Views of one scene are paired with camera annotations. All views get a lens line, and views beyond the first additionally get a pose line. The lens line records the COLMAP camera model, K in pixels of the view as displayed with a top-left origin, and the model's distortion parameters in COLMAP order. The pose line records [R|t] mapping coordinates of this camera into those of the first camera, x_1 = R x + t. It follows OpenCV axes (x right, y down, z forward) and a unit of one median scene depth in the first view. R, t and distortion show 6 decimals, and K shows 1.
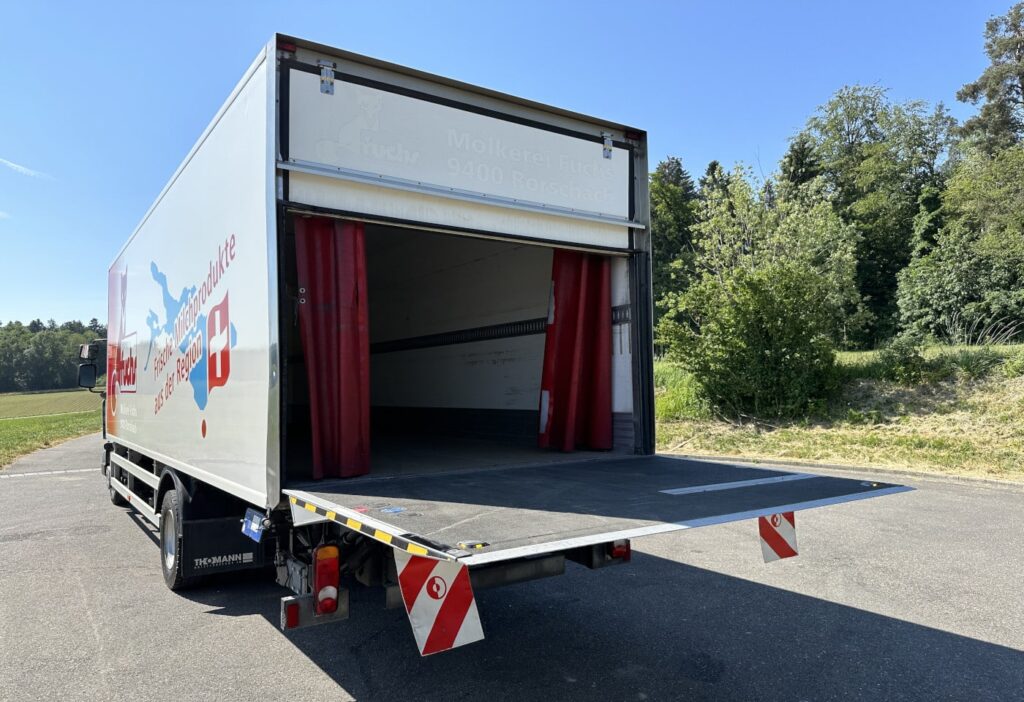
lens RADIAL K [[719.9, 0, 509.1], [0, 719.9, 348.4], [0, 0, 1]] dist [0.048144, -0.049815]
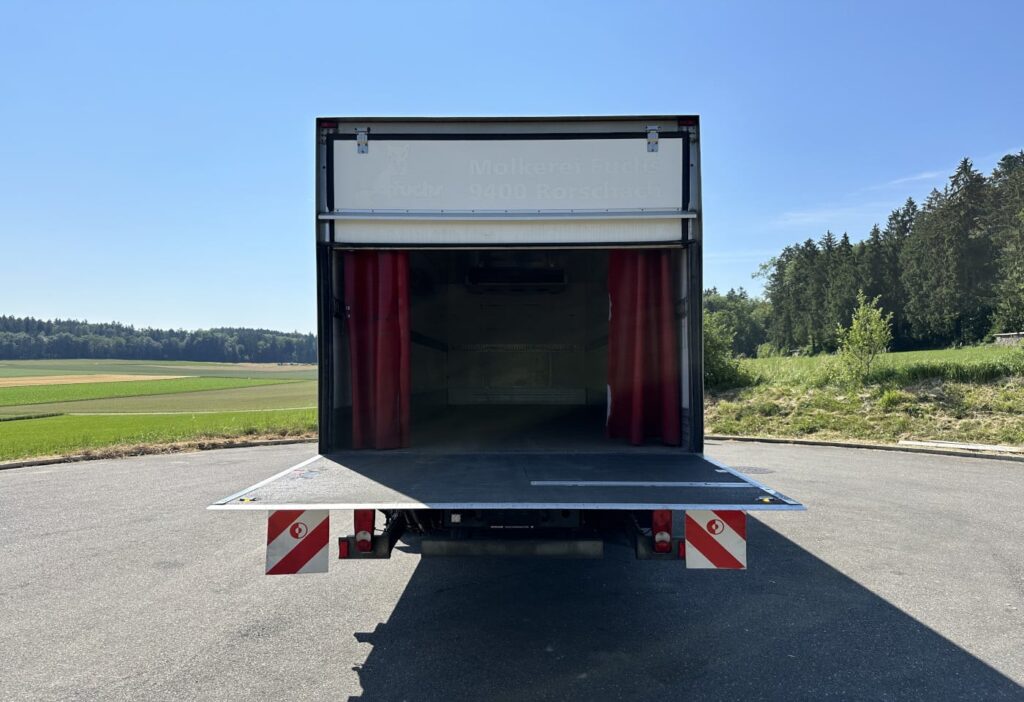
lens RADIAL K [[724.2, 0, 512.0], [0, 724.2, 351.0], [0, 0, 1]] dist [0.105392, -0.160400]
pose [[0.817867, -0.008378, -0.575346, 0.497801], [0.024609, 0.999488, 0.020427, -0.013199], [0.574881, -0.030865, 0.817655, 0.052698]]
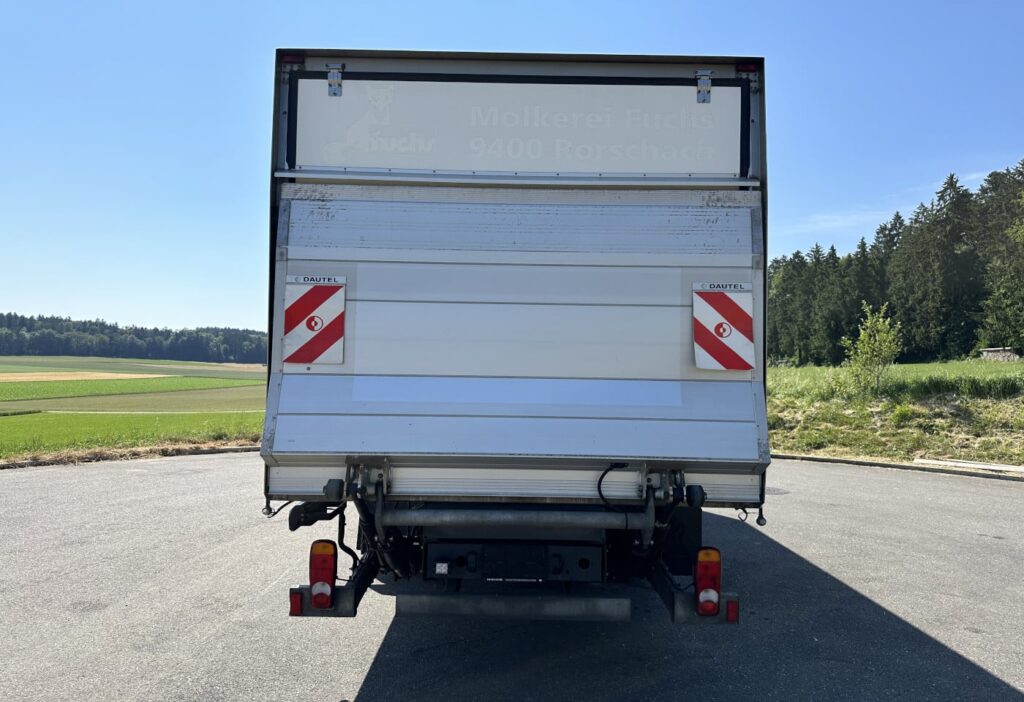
lens RADIAL K [[726.6, 0, 511.1], [0, 726.6, 343.6], [0, 0, 1]] dist [0.055223, -0.088642]
pose [[0.828099, -0.002077, -0.560578, 0.366204], [0.004521, 0.999985, 0.002972, -0.004915], [0.560564, -0.004996, 0.828096, 0.202008]]
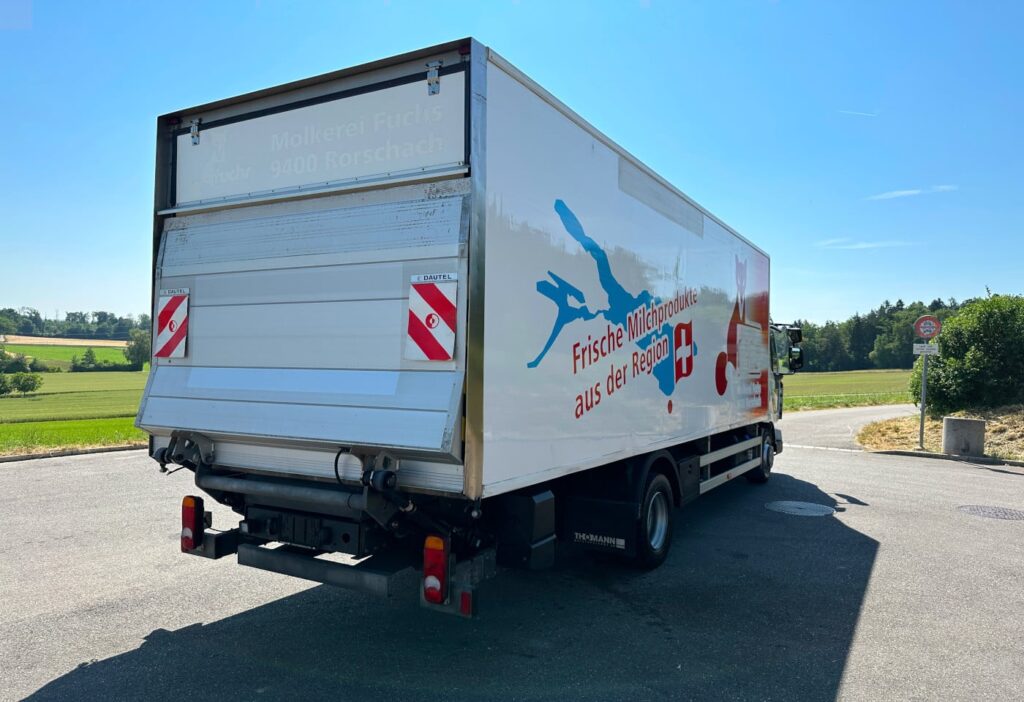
lens RADIAL K [[719.5, 0, 509.6], [0, 719.5, 344.7], [0, 0, 1]] dist [0.067391, -0.100606]
pose [[0.428814, -0.005993, -0.903373, 0.792851], [0.029068, 0.999552, 0.007167, 0.005122], [0.902925, -0.029333, 0.428796, 0.655032]]
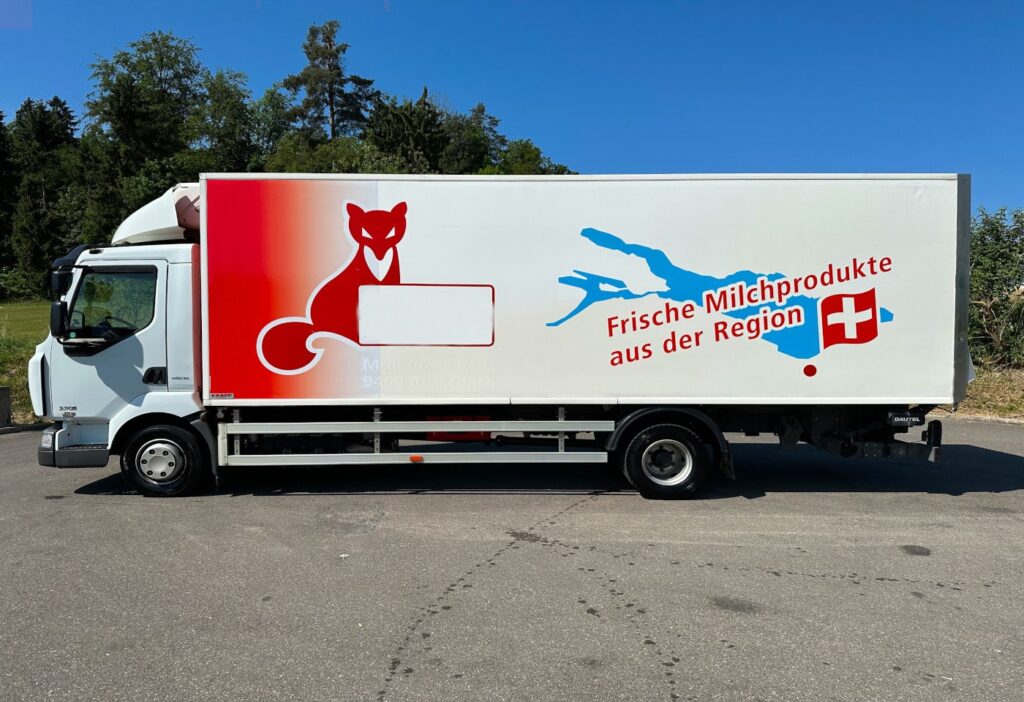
lens RADIAL K [[719.9, 0, 509.1], [0, 719.9, 348.4], [0, 0, 1]] dist [0.048144, -0.049815]
pose [[0.558086, -0.006180, 0.829760, -1.798183], [-0.052465, 0.997709, 0.042719, 0.027086], [-0.828123, -0.067374, 0.556483, 0.593147]]
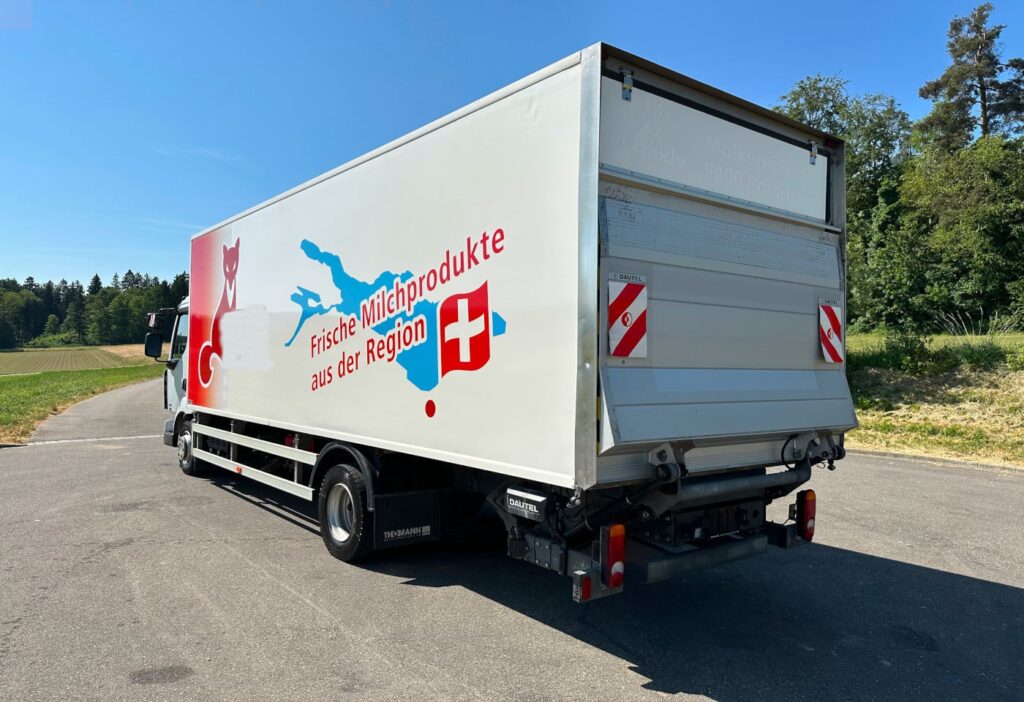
lens RADIAL K [[719.9, 0, 509.1], [0, 719.9, 348.4], [0, 0, 1]] dist [0.048144, -0.049815]
pose [[0.997147, 0.030036, 0.069253, -0.335476], [-0.032478, 0.998880, 0.034407, -0.014821], [-0.068142, -0.036558, 0.997006, -0.036094]]
